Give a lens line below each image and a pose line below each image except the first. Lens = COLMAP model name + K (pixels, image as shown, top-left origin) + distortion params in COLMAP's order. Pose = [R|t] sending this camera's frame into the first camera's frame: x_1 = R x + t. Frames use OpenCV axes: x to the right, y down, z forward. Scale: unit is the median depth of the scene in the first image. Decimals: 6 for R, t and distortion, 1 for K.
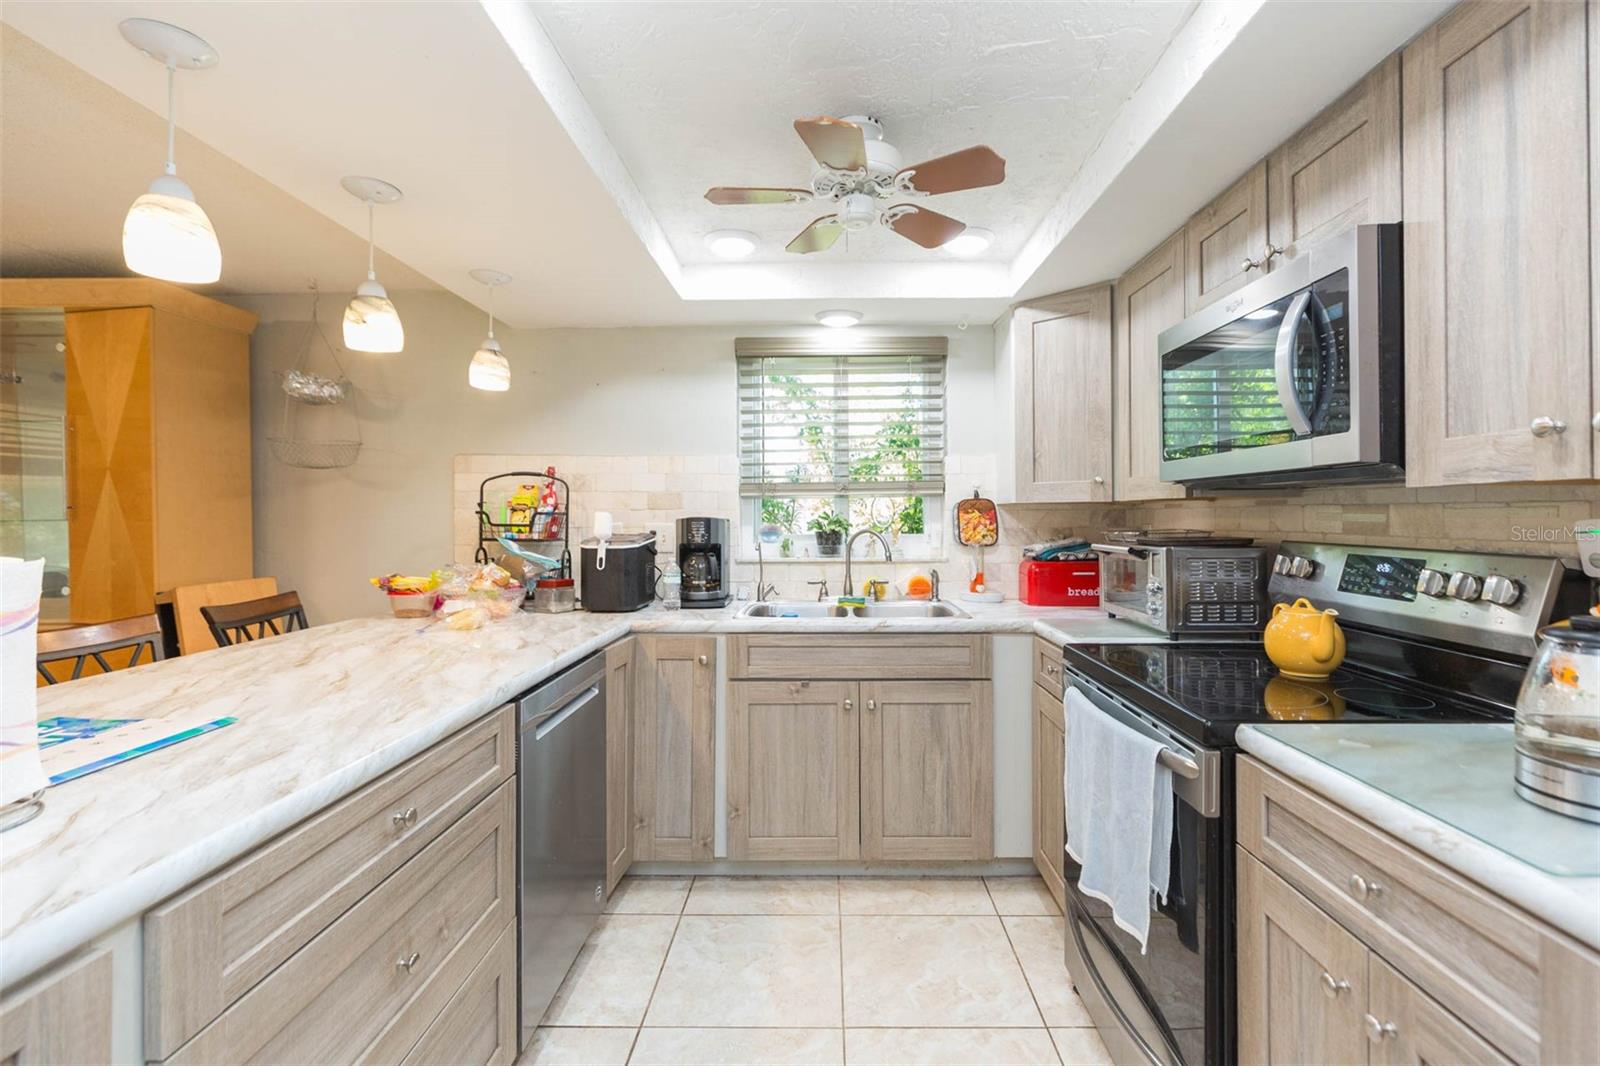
lens RADIAL K [[723.4, 0, 805.2], [0, 723.4, 503.9], [0, 0, 1]] dist [0.001112, -0.000558]
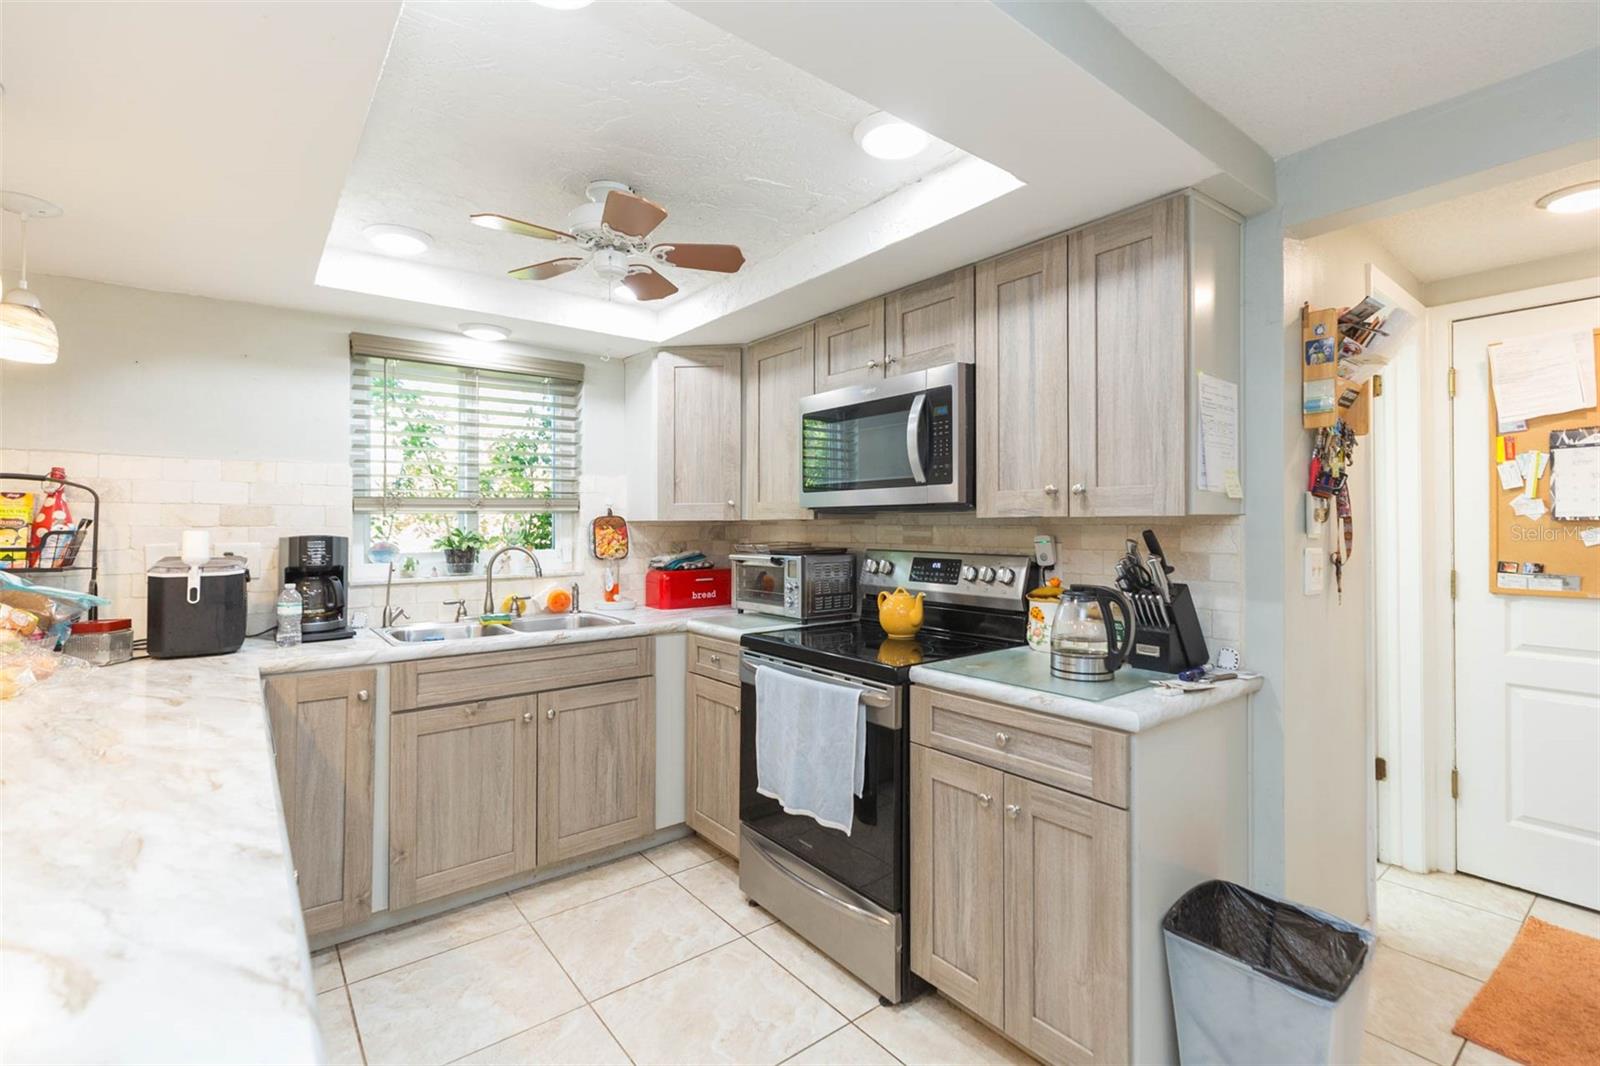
lens RADIAL K [[718.9, 0, 801.6], [0, 718.9, 508.4], [0, 0, 1]] dist [0.003609, 0.000248]
pose [[0.780974, 0.014415, 0.624397, -0.275625], [-0.008468, 0.999886, -0.012492, -0.009713], [-0.624506, 0.004469, 0.781007, -0.039370]]
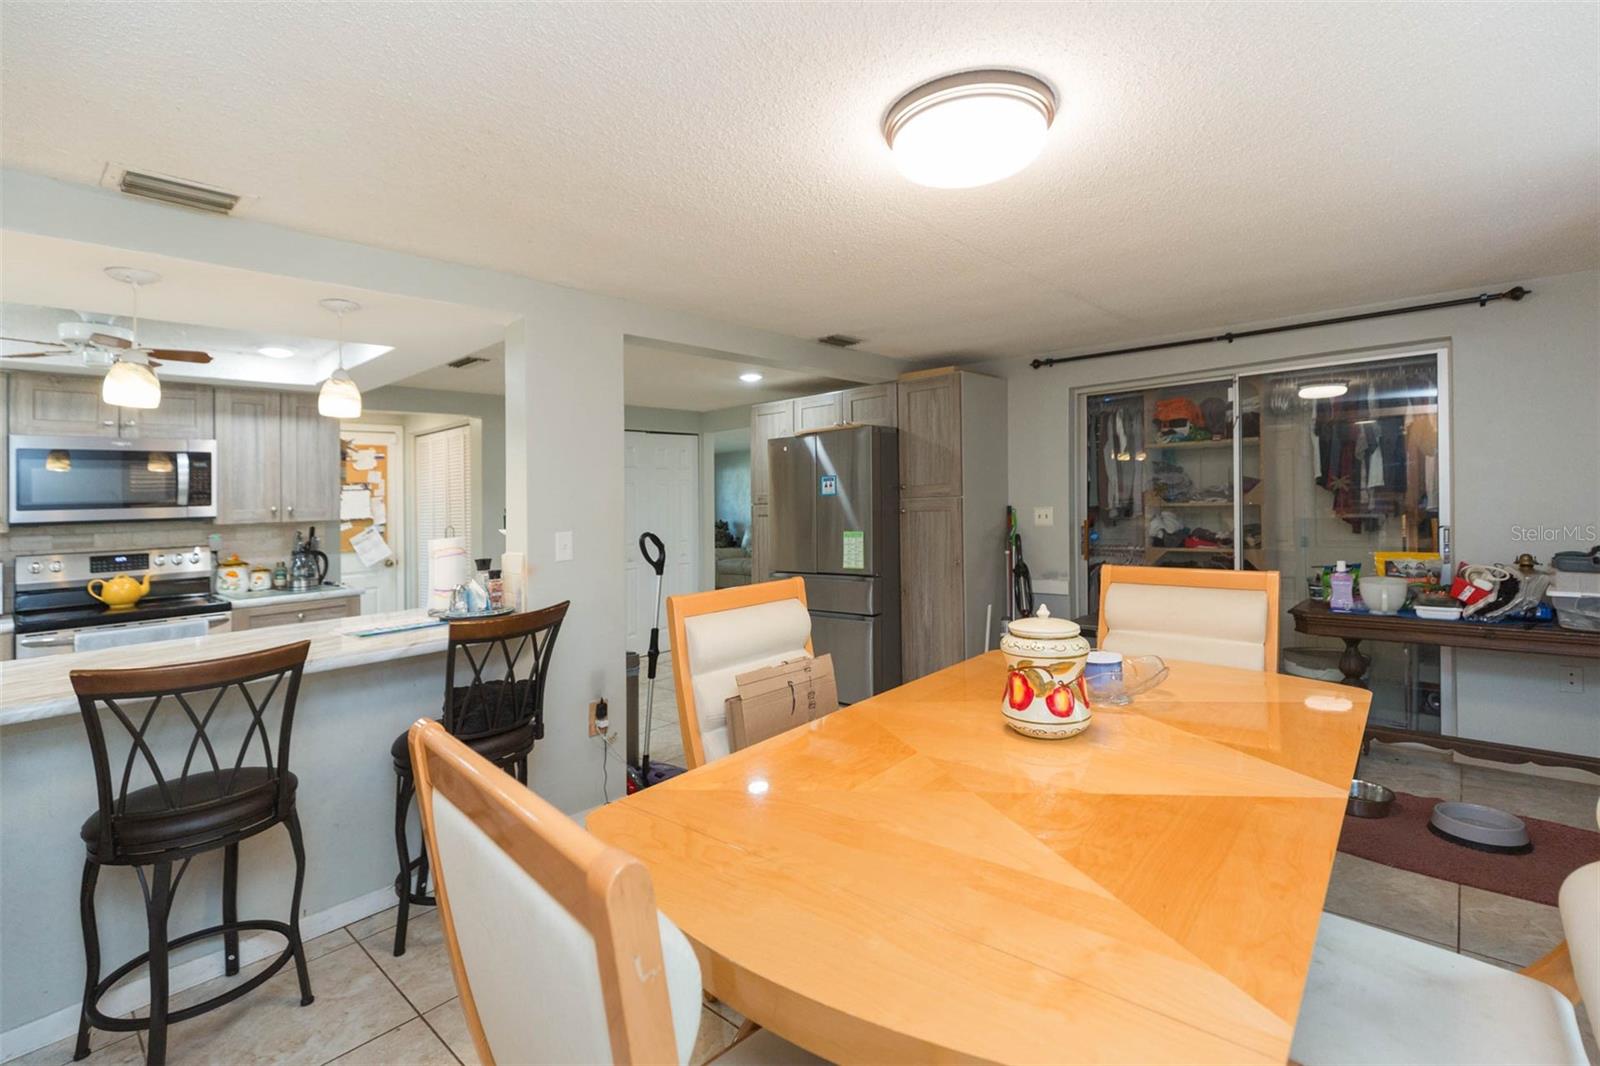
lens RADIAL K [[718.9, 0, 801.6], [0, 718.9, 508.4], [0, 0, 1]] dist [0.003609, 0.000248]
pose [[-0.744434, 0.021207, 0.667360, -1.522132], [0.024936, 0.999681, -0.003952, -0.008625], [-0.667231, 0.013699, -0.744725, 0.784858]]
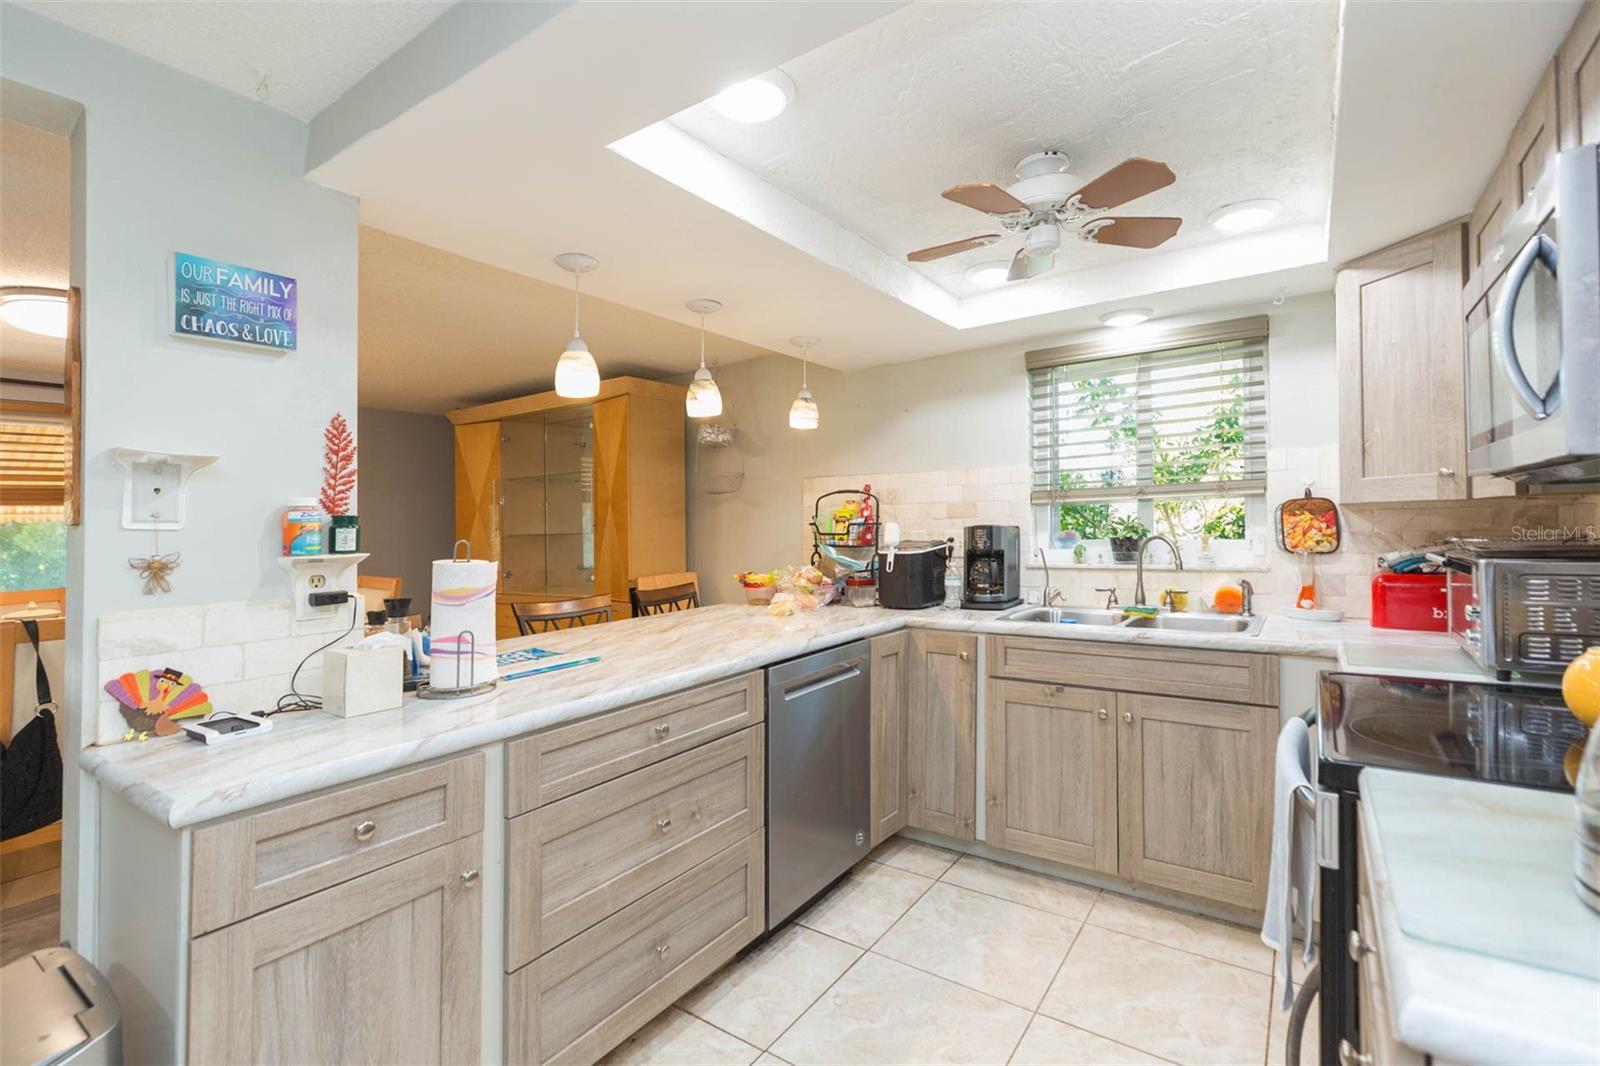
lens RADIAL K [[722.7, 0, 794.5], [0, 722.7, 477.6], [0, 0, 1]] dist [0.000171, -0.000428]
pose [[0.819133, -0.052300, -0.571215, 0.292967], [0.031681, 0.998440, -0.045985, -0.014343], [0.572729, 0.019571, 0.819511, -0.060439]]
